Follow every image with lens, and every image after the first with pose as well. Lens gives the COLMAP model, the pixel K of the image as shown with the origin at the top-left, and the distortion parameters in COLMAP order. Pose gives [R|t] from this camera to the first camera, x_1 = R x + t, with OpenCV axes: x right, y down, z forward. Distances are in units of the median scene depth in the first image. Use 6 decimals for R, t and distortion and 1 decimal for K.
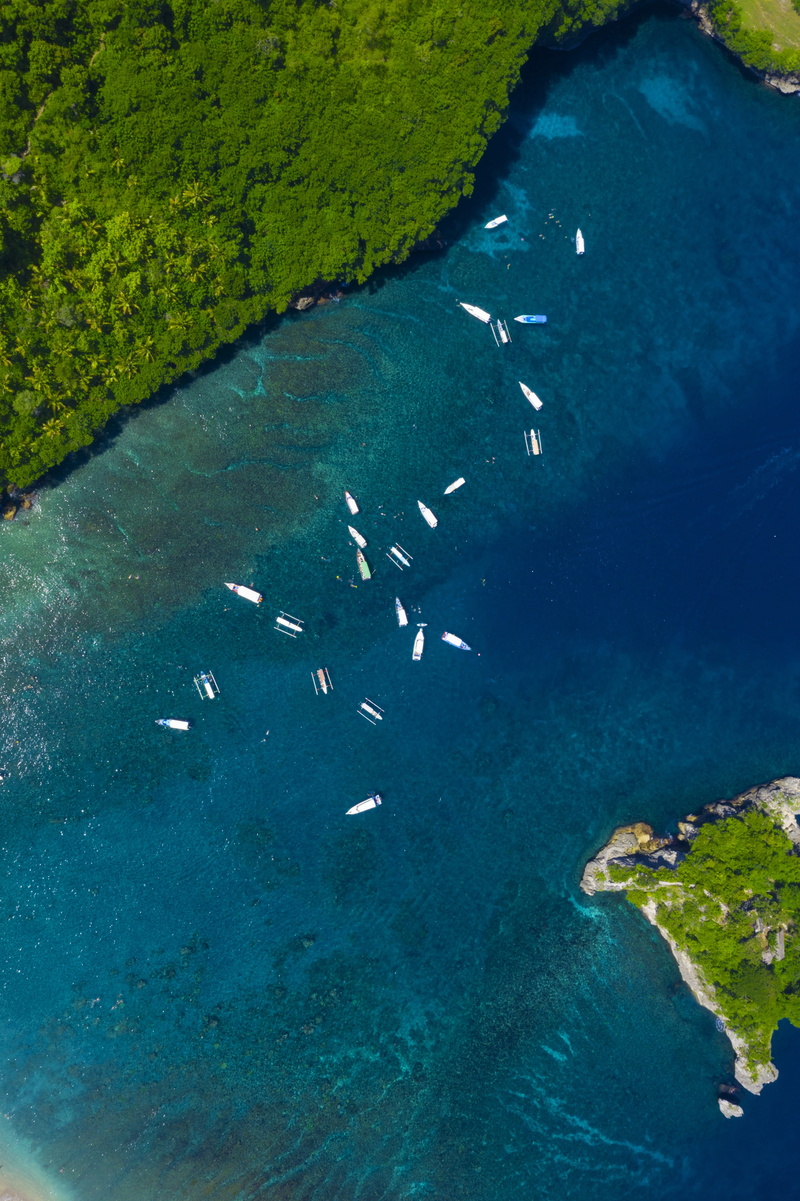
lens RADIAL K [[953.0, 0, 400.0], [0, 953.0, 600.5], [0, 0, 1]] dist [-0.006188, -0.006129]
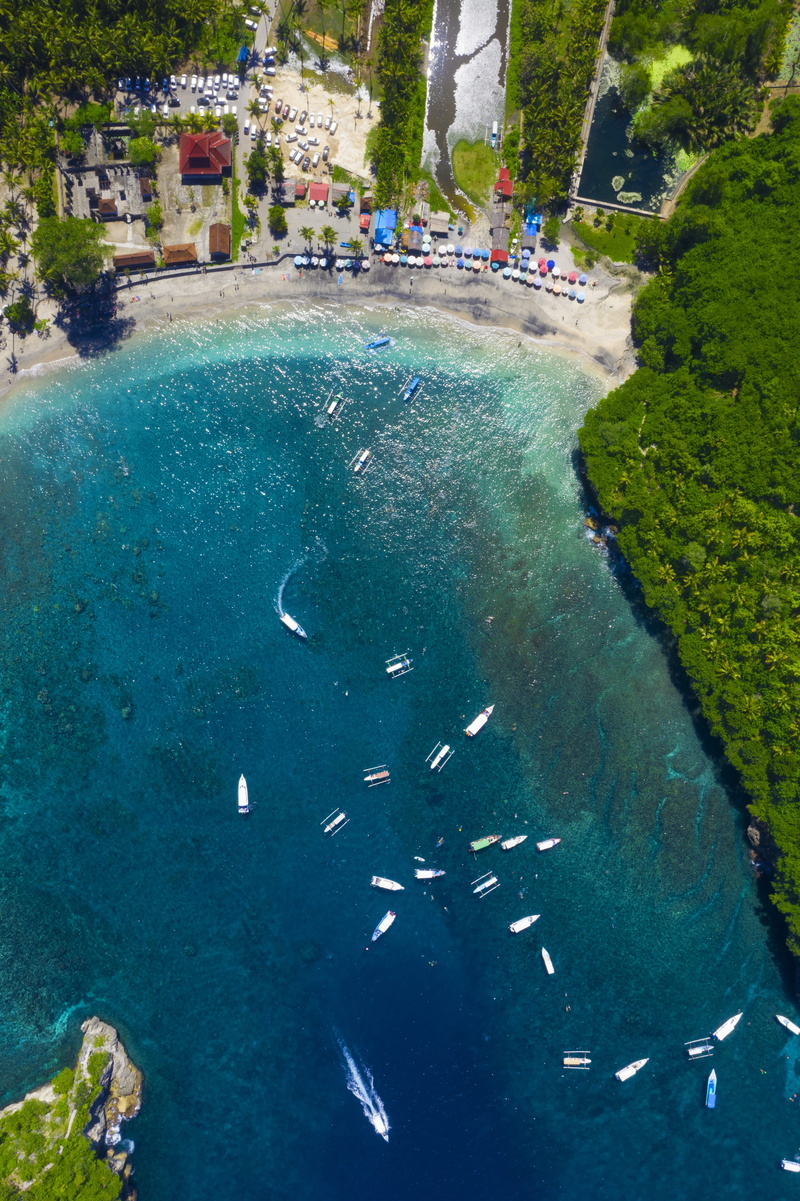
lens RADIAL K [[953.0, 0, 400.0], [0, 953.0, 600.5], [0, 0, 1]] dist [-0.006188, -0.006129]
pose [[-0.190014, 0.926102, -0.325928, 0.066569], [-0.980667, -0.194850, 0.018070, 0.080100], [-0.046773, 0.323060, 0.945222, -0.002201]]
